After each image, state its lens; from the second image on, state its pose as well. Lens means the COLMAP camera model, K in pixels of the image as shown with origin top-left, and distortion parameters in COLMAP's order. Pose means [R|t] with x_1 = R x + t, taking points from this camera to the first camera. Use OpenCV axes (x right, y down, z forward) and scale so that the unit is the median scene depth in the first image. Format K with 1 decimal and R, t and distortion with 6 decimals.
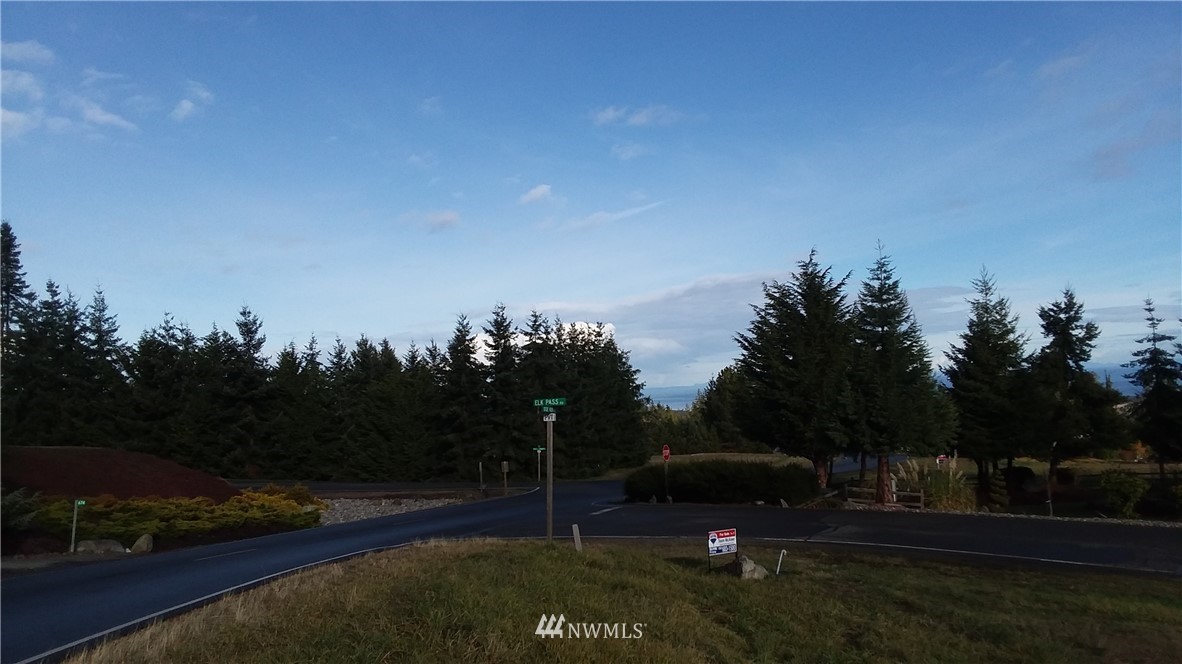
lens RADIAL K [[957.8, 0, 611.2], [0, 957.8, 344.5], [0, 0, 1]] dist [0.119647, -0.188537]
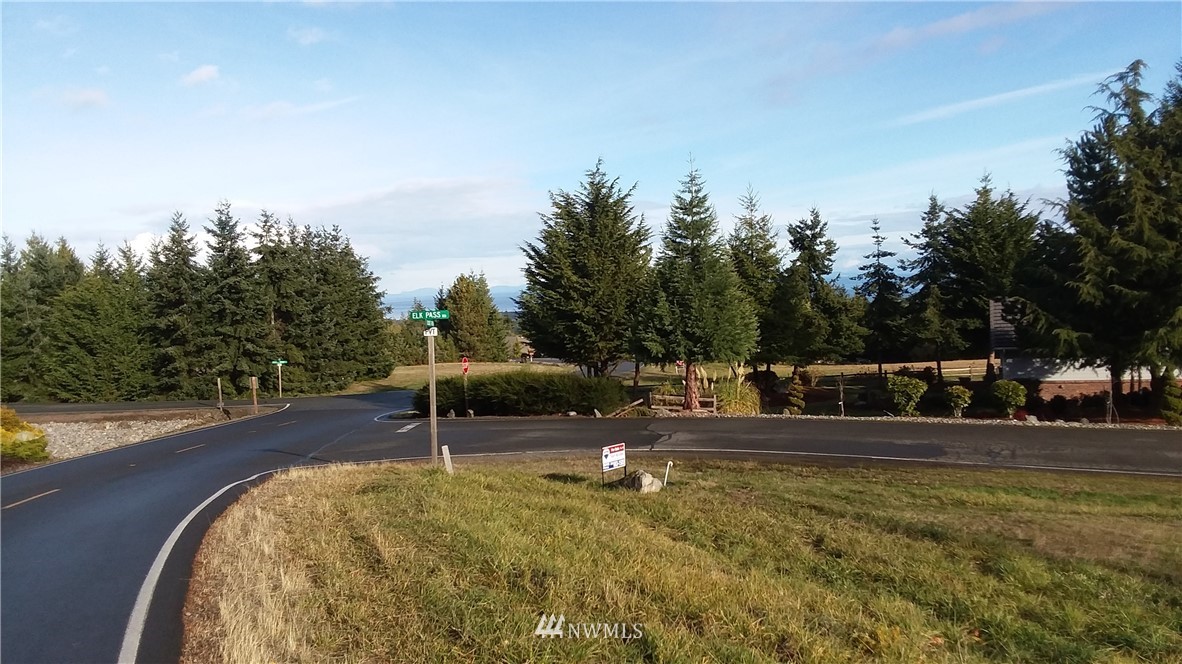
lens RADIAL K [[957.8, 0, 617.6], [0, 957.8, 353.7], [0, 0, 1]] dist [0.119647, -0.188537]
pose [[0.951678, -0.012820, 0.306829, -0.071714], [-0.019383, 0.994629, 0.101677, 0.000090], [-0.306484, -0.102711, 0.946318, 0.032244]]
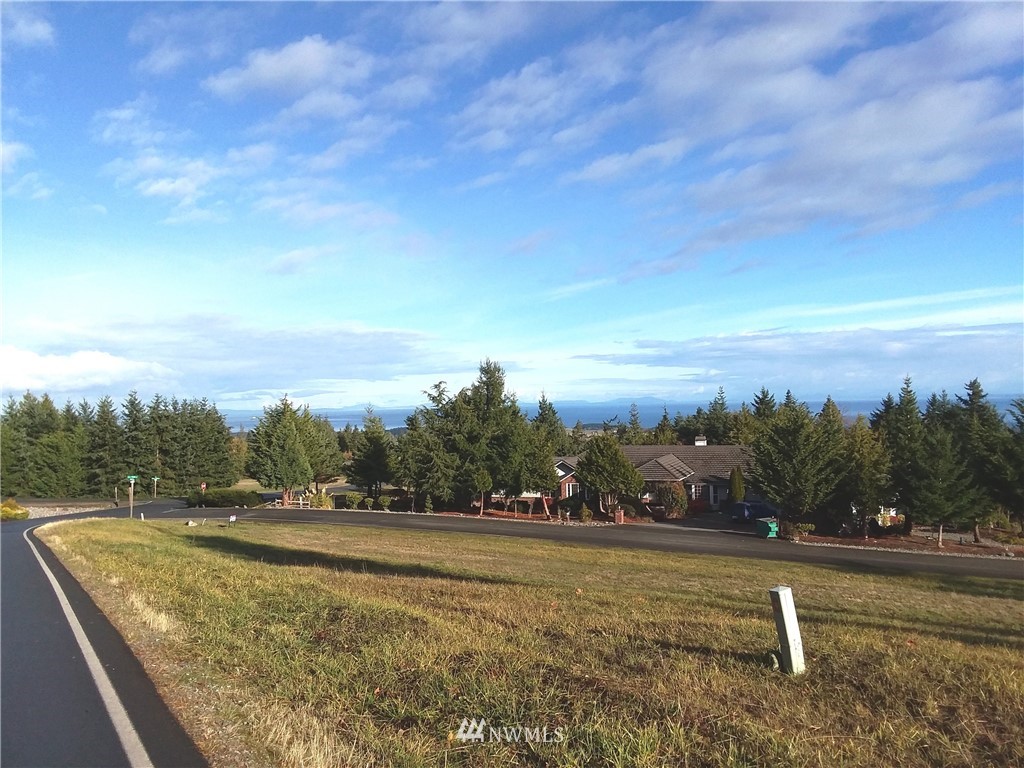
lens RADIAL K [[823.7, 0, 527.7], [0, 823.7, 404.9], [0, 0, 1]] dist [0.115927, -0.168594]
pose [[0.951866, 0.031260, 0.304915, 0.135010], [-0.042584, 0.998626, 0.030555, -0.133221], [-0.303541, -0.042069, 0.951889, -0.859107]]
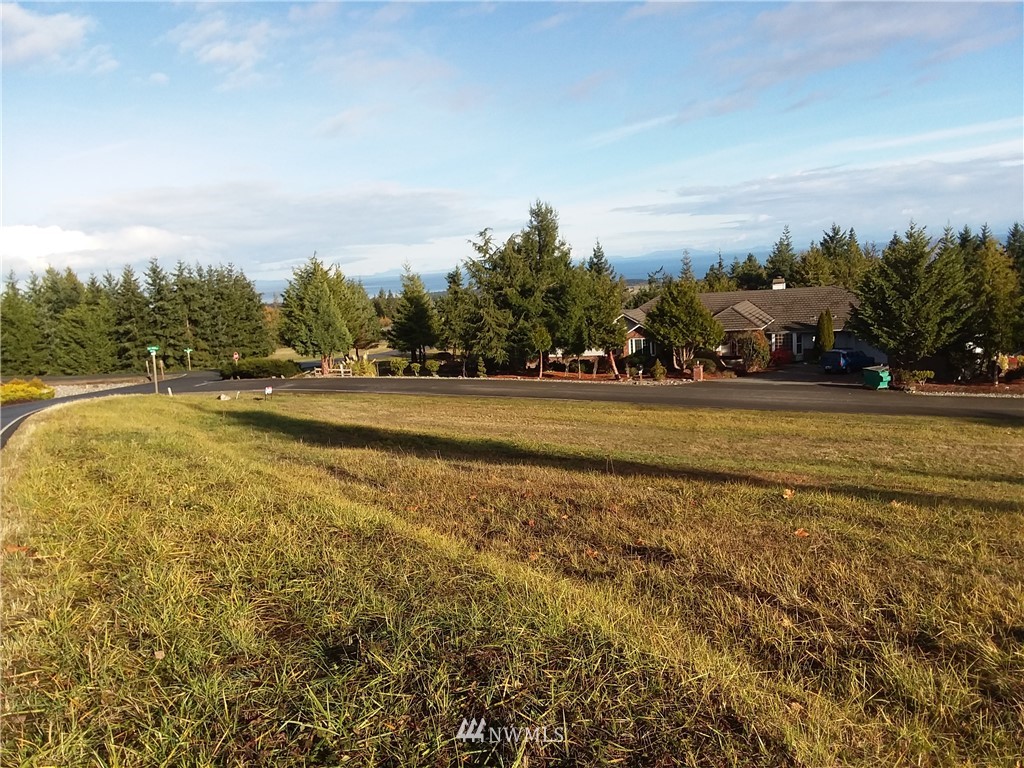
lens RADIAL K [[823.7, 0, 526.6], [0, 823.7, 406.6], [0, 0, 1]] dist [0.115927, -0.168594]
pose [[0.963753, -0.057003, 0.260634, 0.142410], [0.003951, 0.979850, 0.199694, -0.107992], [-0.266766, -0.191426, 0.944559, -0.700232]]
